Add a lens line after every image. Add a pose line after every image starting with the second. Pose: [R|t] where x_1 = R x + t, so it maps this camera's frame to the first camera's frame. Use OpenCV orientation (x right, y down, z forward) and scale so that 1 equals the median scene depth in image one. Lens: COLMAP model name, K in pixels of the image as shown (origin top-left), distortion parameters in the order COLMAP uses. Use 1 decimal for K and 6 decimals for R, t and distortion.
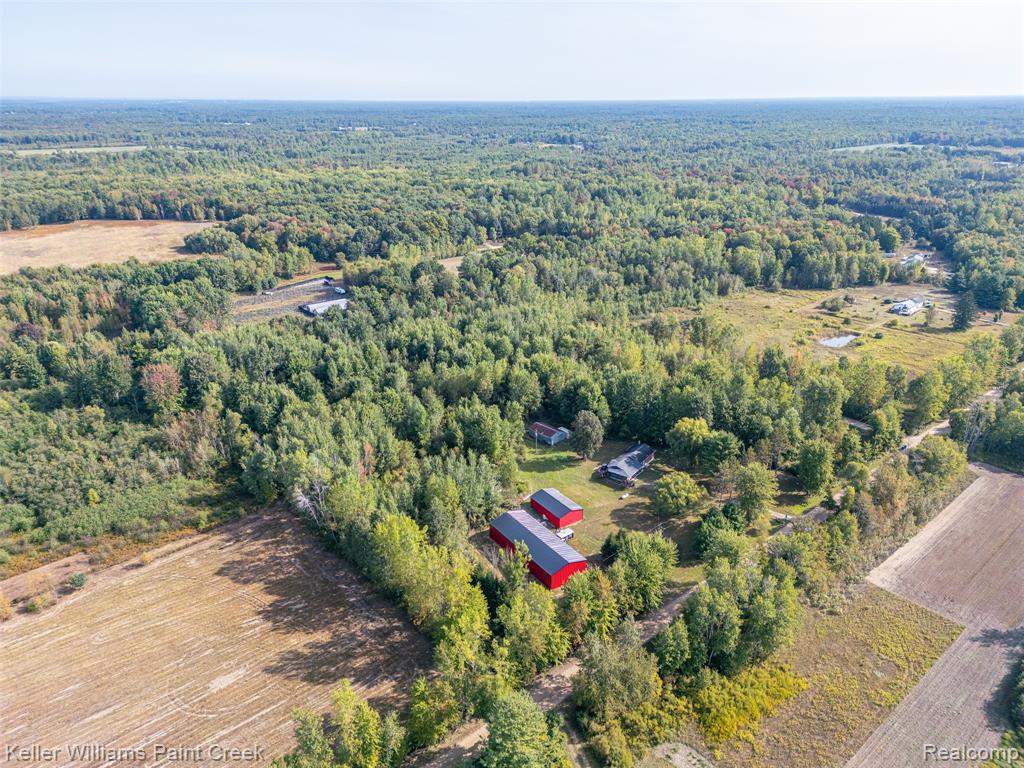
lens RADIAL K [[712.3, 0, 515.7], [0, 712.3, 377.5], [0, 0, 1]] dist [0.071626, -0.062511]
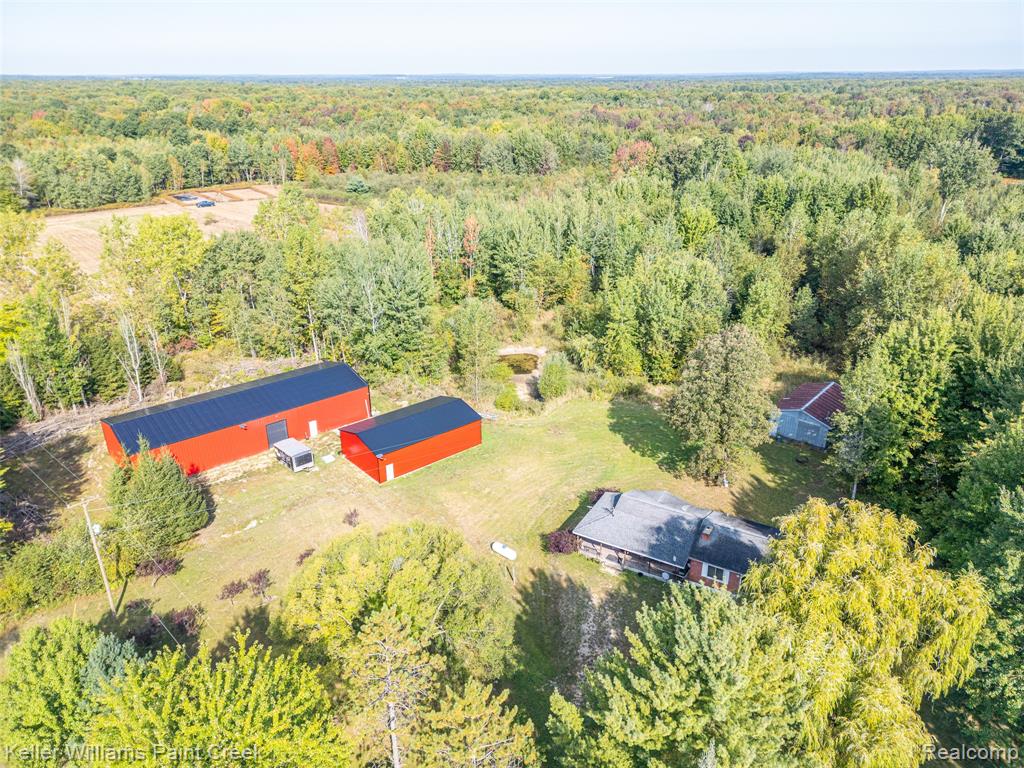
lens RADIAL K [[712.3, 0, 518.2], [0, 712.3, 382.6], [0, 0, 1]] dist [0.071626, -0.062511]
pose [[0.102237, 0.386260, -0.916706, 0.365906], [-0.354958, 0.875036, 0.329115, 0.001049], [0.929275, 0.291745, 0.226567, 0.829564]]
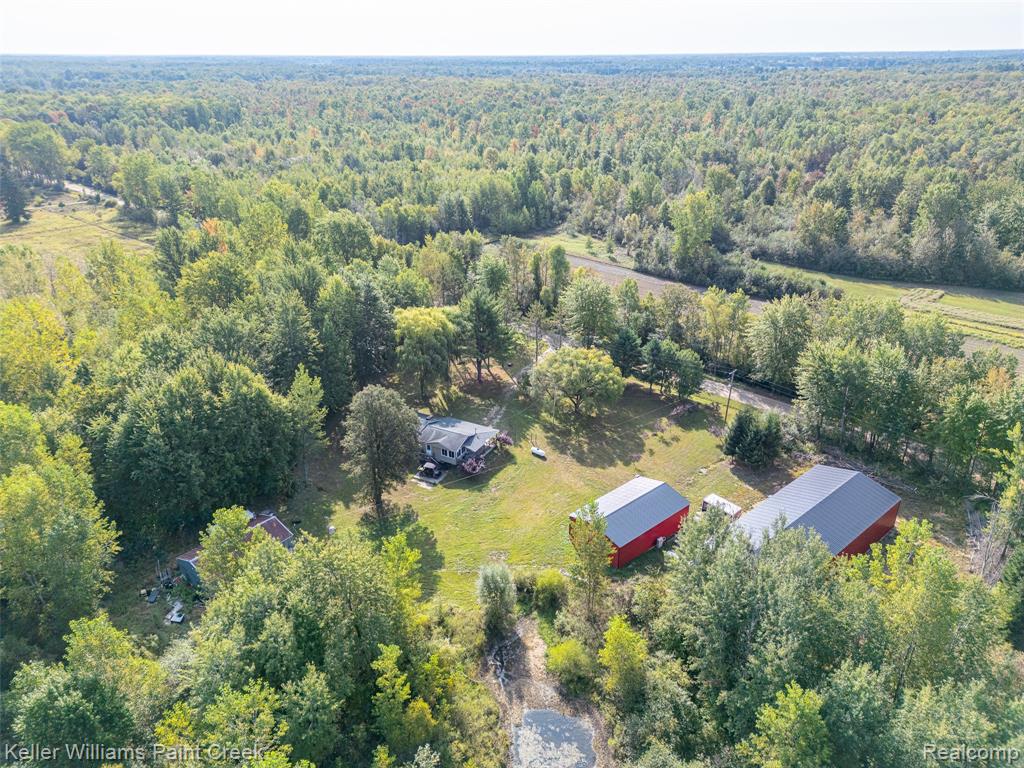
lens RADIAL K [[712.3, 0, 521.2], [0, 712.3, 383.4], [0, 0, 1]] dist [0.071626, -0.062511]
pose [[-0.123015, -0.410071, 0.903720, -0.272391], [0.359406, 0.830411, 0.425729, -0.094240], [-0.925038, 0.377173, 0.045229, 0.876997]]
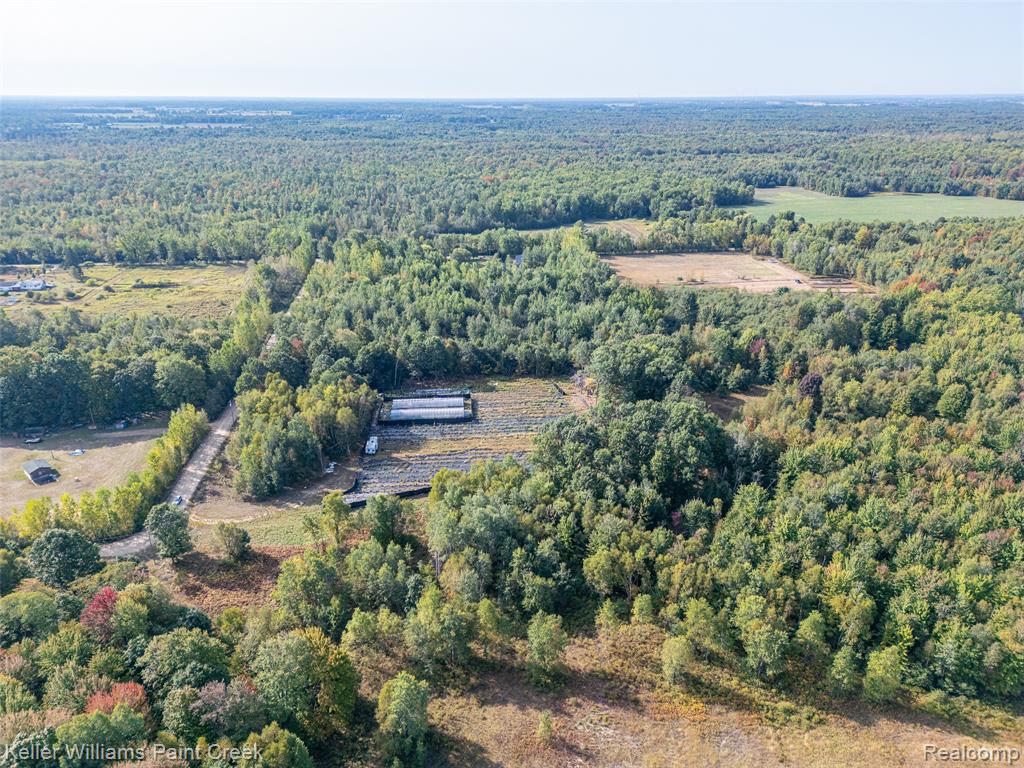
lens RADIAL K [[712.3, 0, 510.9], [0, 712.3, 382.7], [0, 0, 1]] dist [0.071626, -0.062511]
pose [[-0.826697, -0.204591, 0.524132, -1.129851], [0.205043, 0.757939, 0.619262, -0.862662], [-0.523956, 0.619412, -0.584636, 2.266623]]
